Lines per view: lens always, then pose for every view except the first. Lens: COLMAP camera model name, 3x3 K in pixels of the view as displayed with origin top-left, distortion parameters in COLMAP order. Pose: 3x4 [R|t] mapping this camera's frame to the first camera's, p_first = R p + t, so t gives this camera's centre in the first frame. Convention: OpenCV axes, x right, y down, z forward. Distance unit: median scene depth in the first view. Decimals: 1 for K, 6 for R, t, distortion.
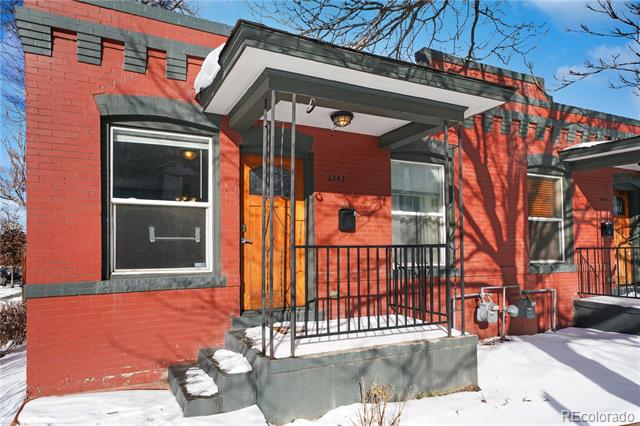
lens RADIAL K [[399.1, 0, 306.1], [0, 399.1, 231.1], [0, 0, 1]] dist [0.028835, 0.001248]
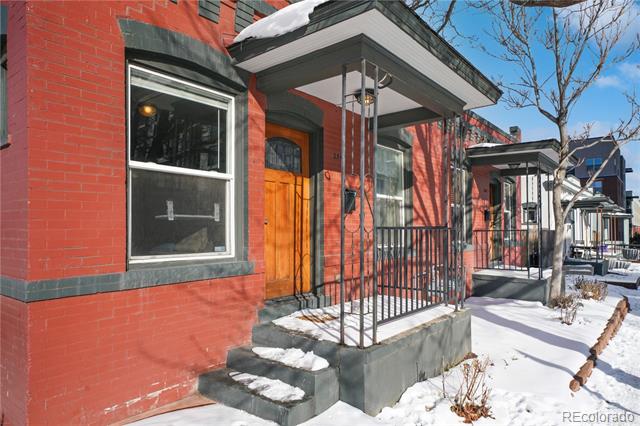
lens RADIAL K [[421.9, 0, 319.0], [0, 421.9, 214.3], [0, 0, 1]] dist [0.033280, -0.001701]
pose [[0.895723, 0.021354, 0.444099, -0.470504], [-0.024046, 0.999711, 0.000429, 0.007785], [-0.443961, -0.011064, 0.895978, 0.126534]]
